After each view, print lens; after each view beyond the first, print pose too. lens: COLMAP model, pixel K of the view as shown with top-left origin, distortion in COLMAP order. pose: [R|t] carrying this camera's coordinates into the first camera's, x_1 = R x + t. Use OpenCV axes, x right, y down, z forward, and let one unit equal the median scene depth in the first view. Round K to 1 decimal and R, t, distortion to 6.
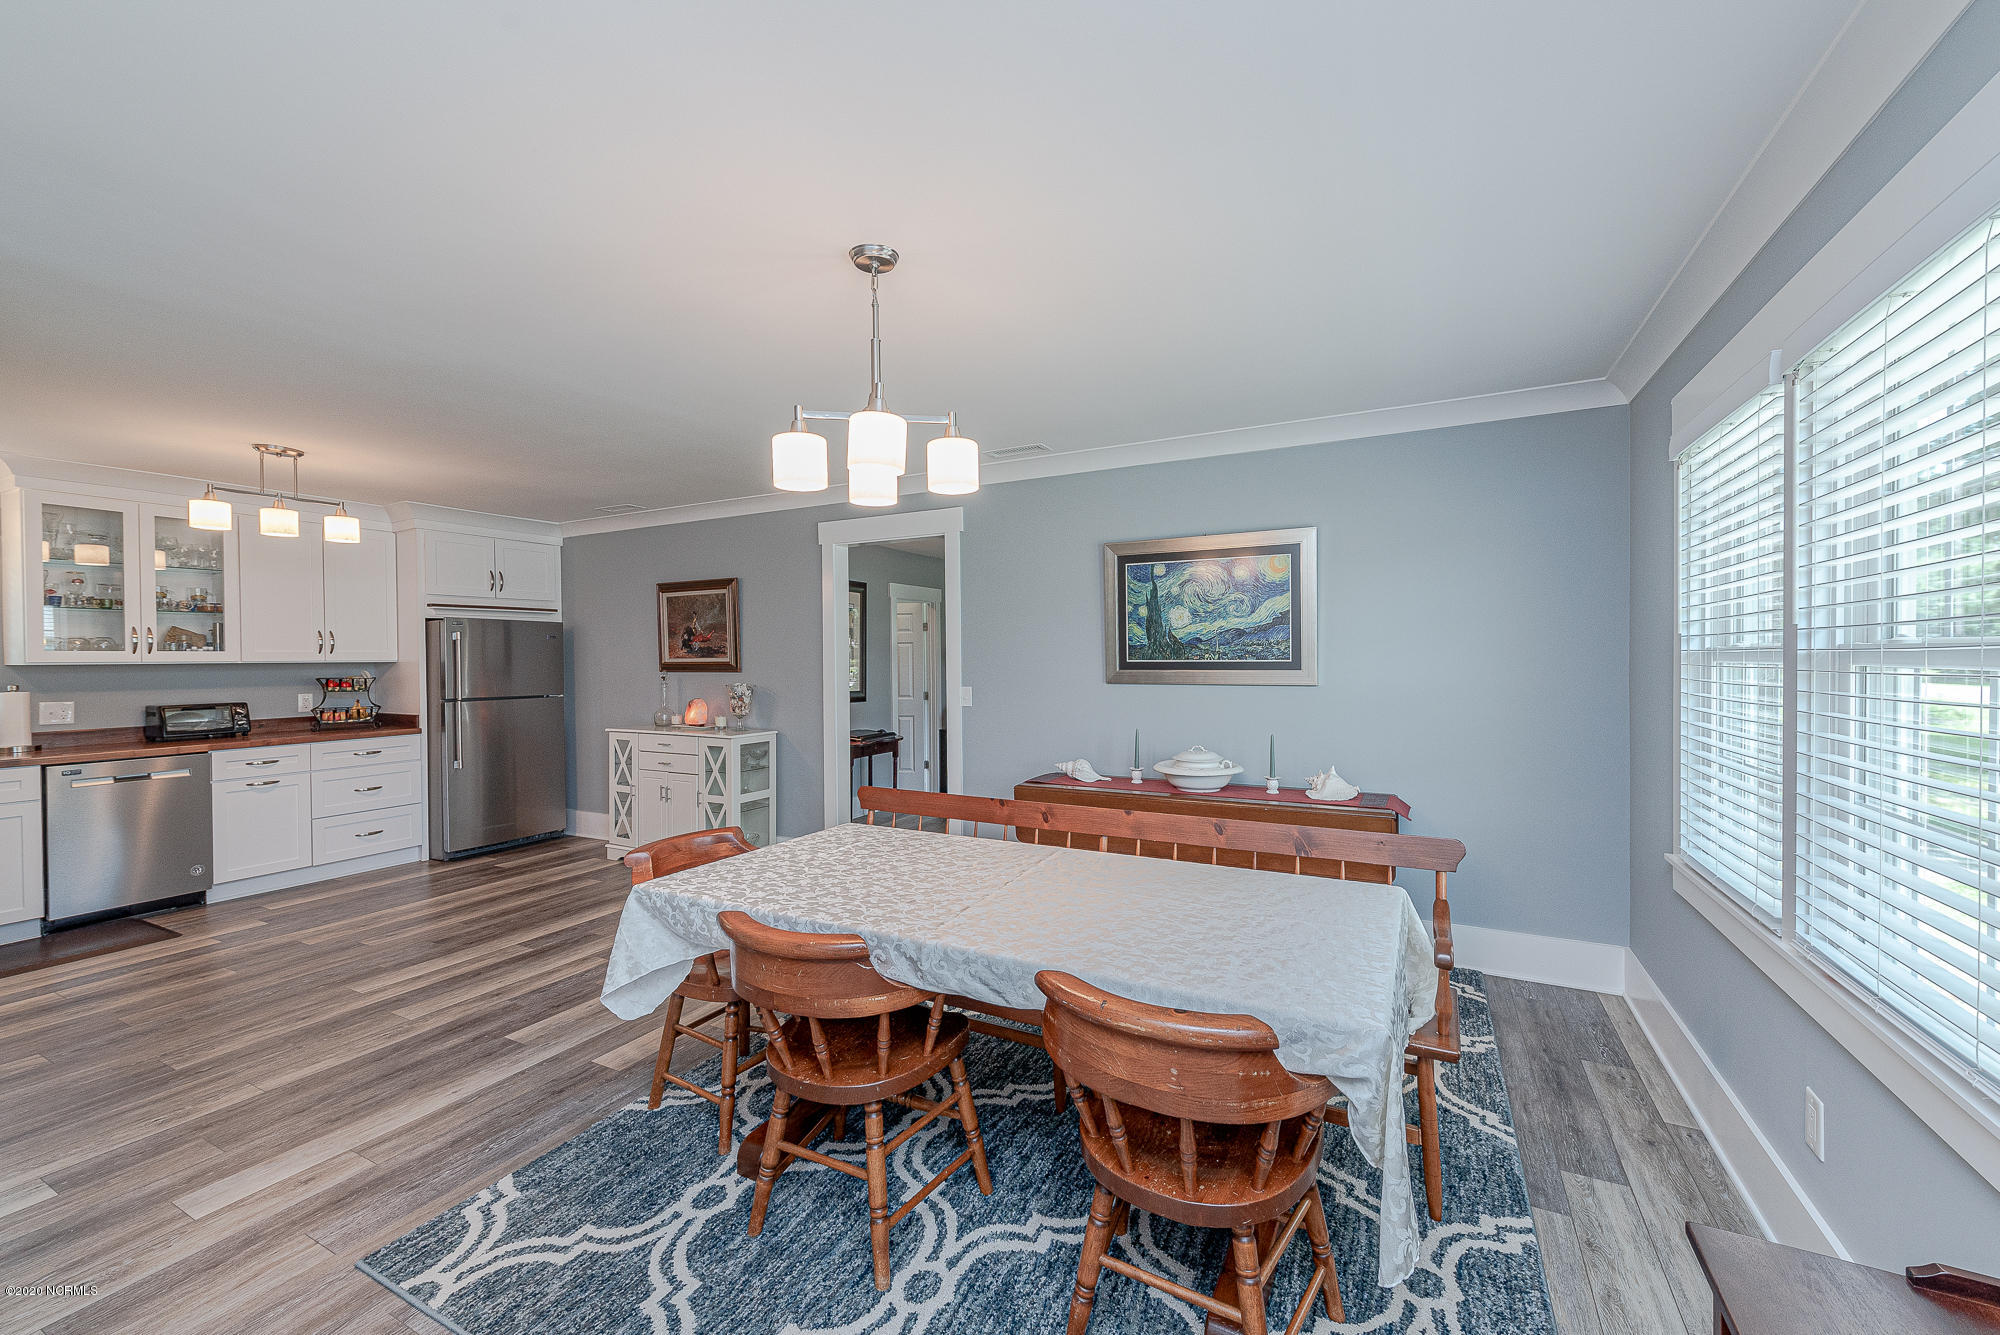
lens RADIAL K [[780.8, 0, 993.3], [0, 780.8, 663.7], [0, 0, 1]] dist [0.011030, 0.000076]
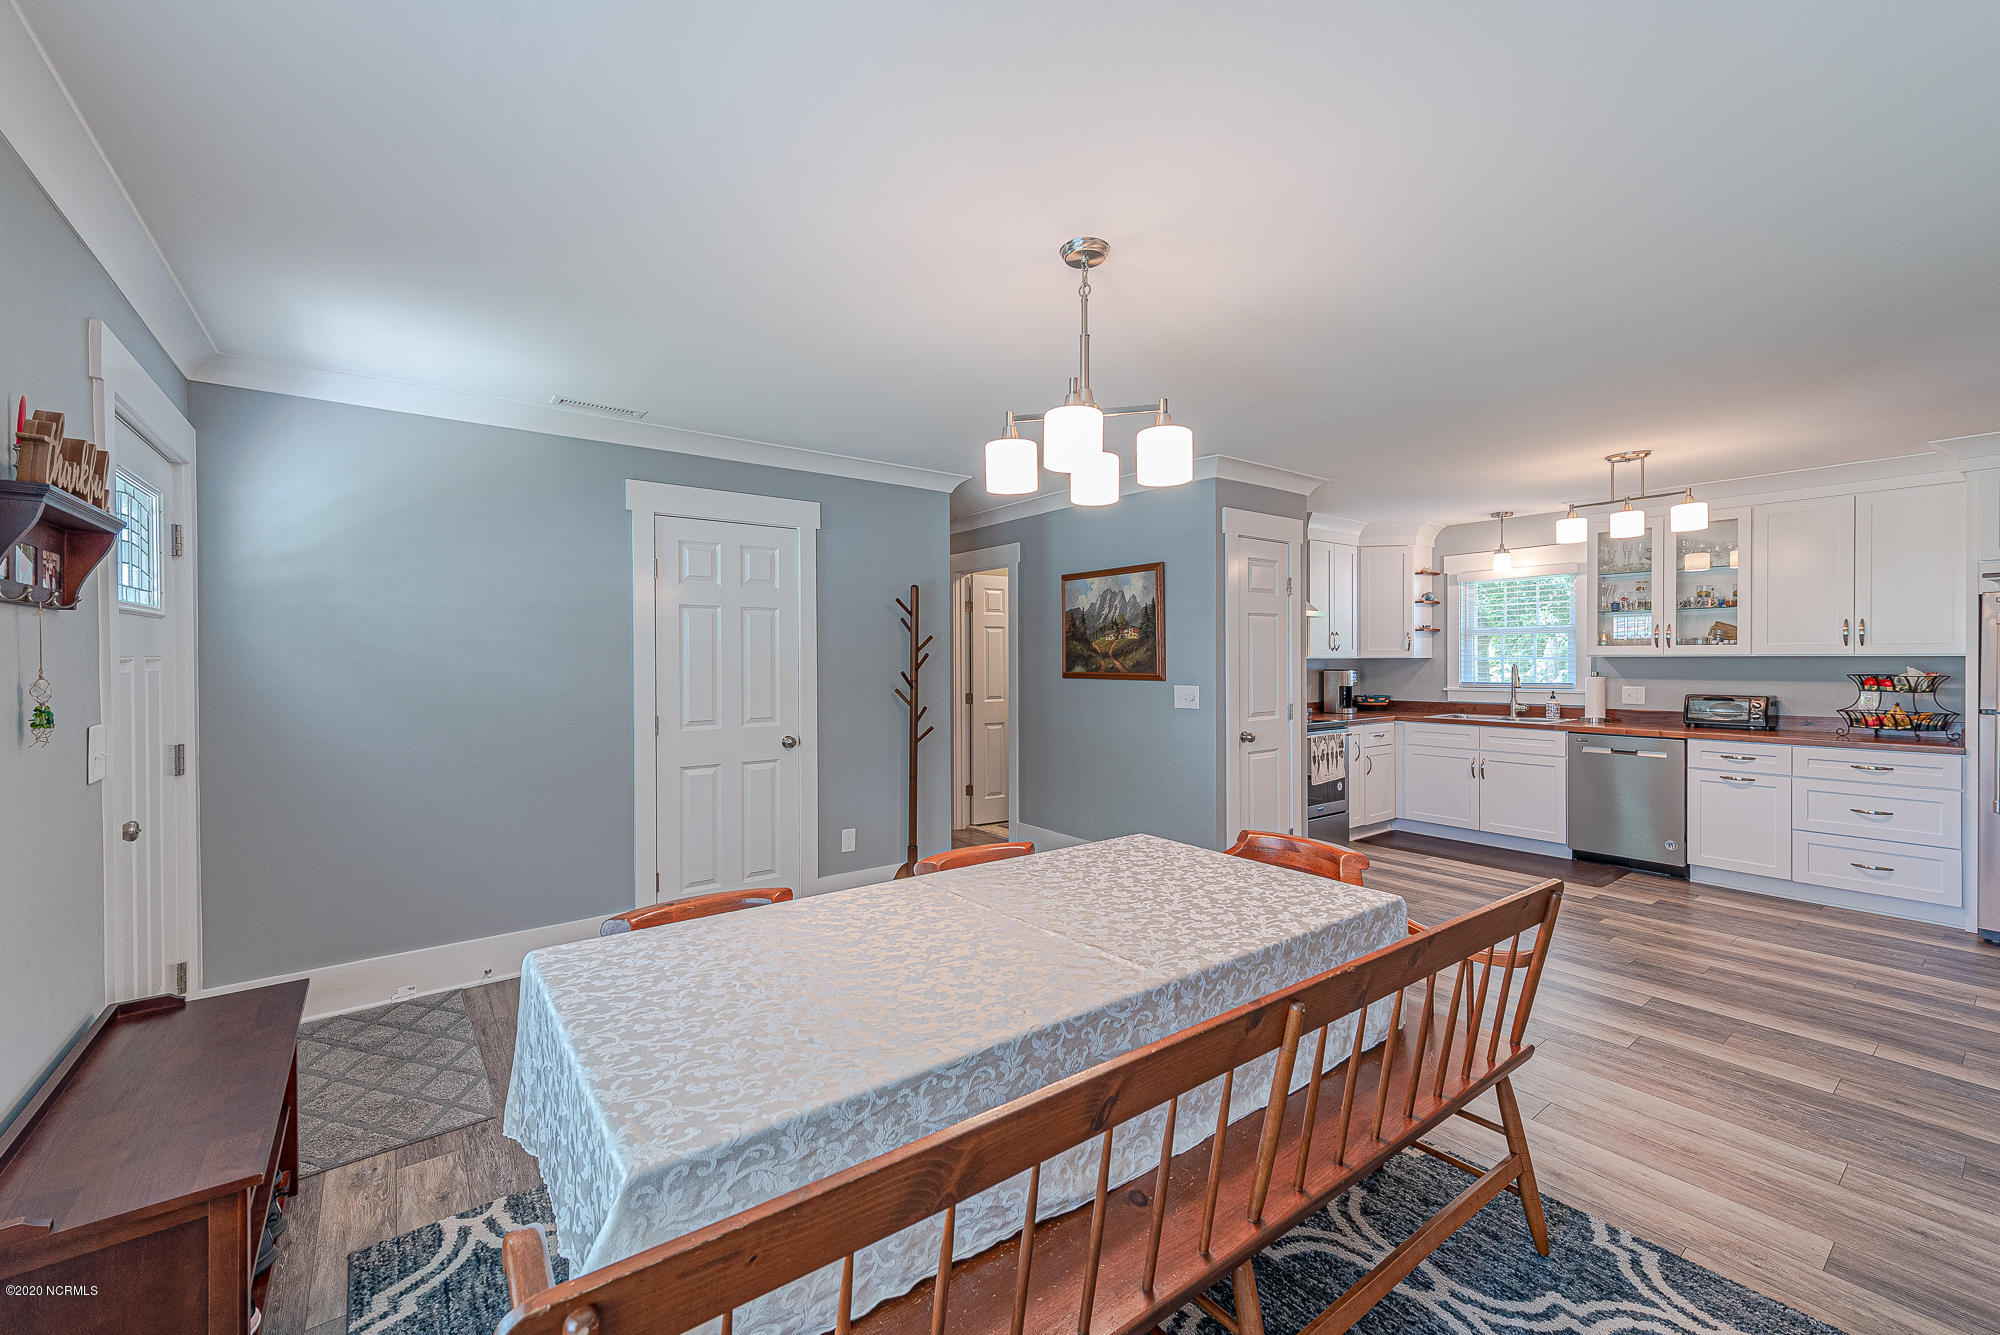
lens RADIAL K [[798.1, 0, 1002.4], [0, 798.1, 664.1], [0, 0, 1]] dist [0.013765, -0.000051]
pose [[-0.416268, 0.013290, -0.909145, 0.332920], [-0.004320, 0.999853, 0.016593, -0.003546], [0.909231, 0.010835, -0.416150, 0.529617]]
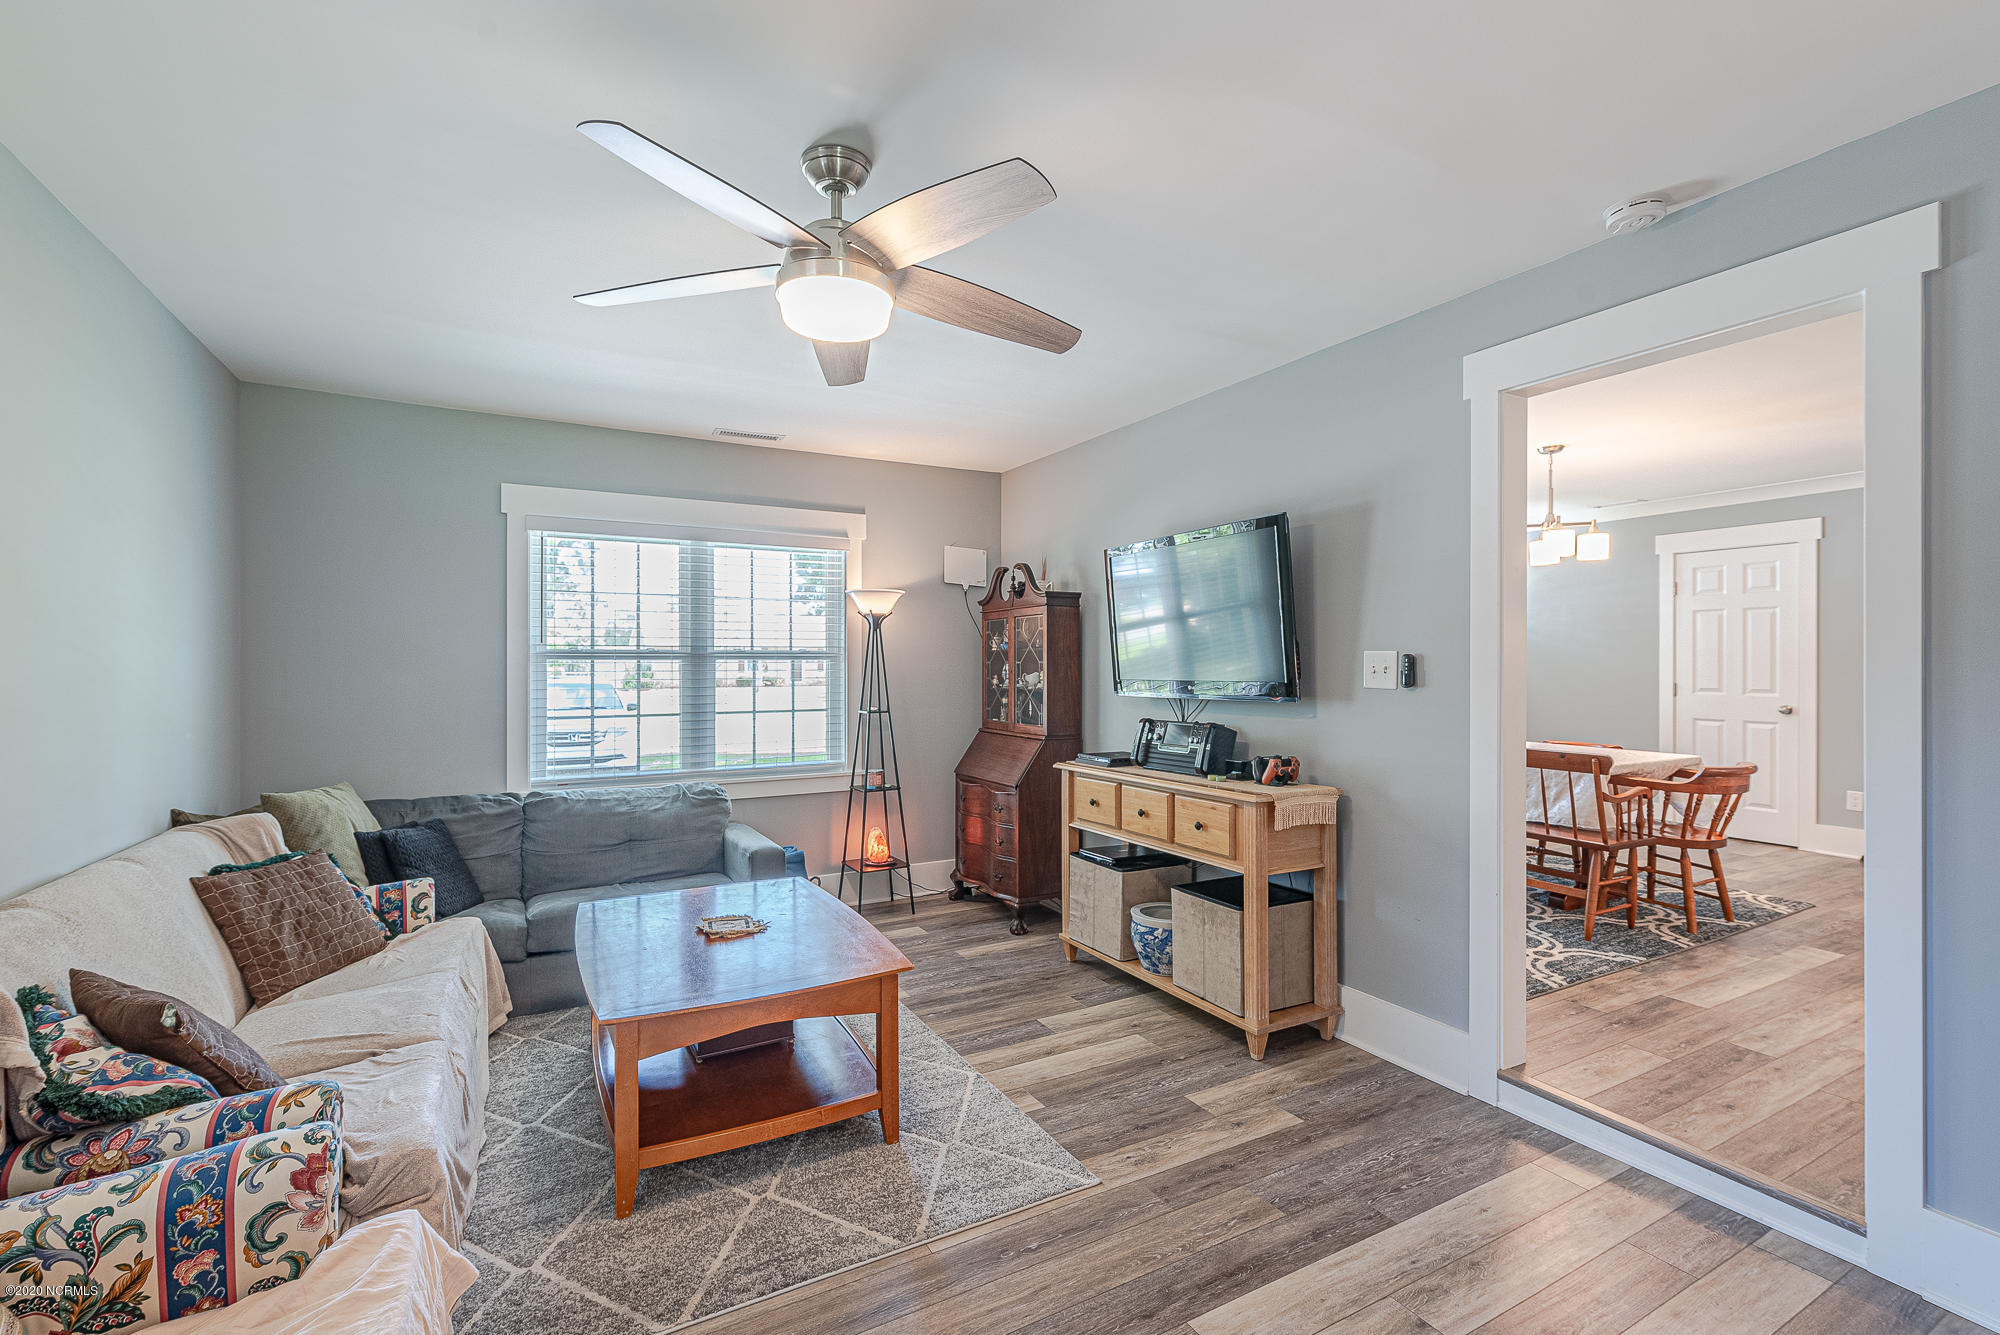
lens RADIAL K [[871.1, 0, 1000.0], [0, 871.1, 667.5], [0, 0, 1]] dist [0.000439, -0.000159]
pose [[-0.838047, 0.009352, 0.545518, -0.067887], [0.015876, 0.999848, 0.007249, 0.009940], [-0.545367, 0.014736, -0.838068, 1.491807]]
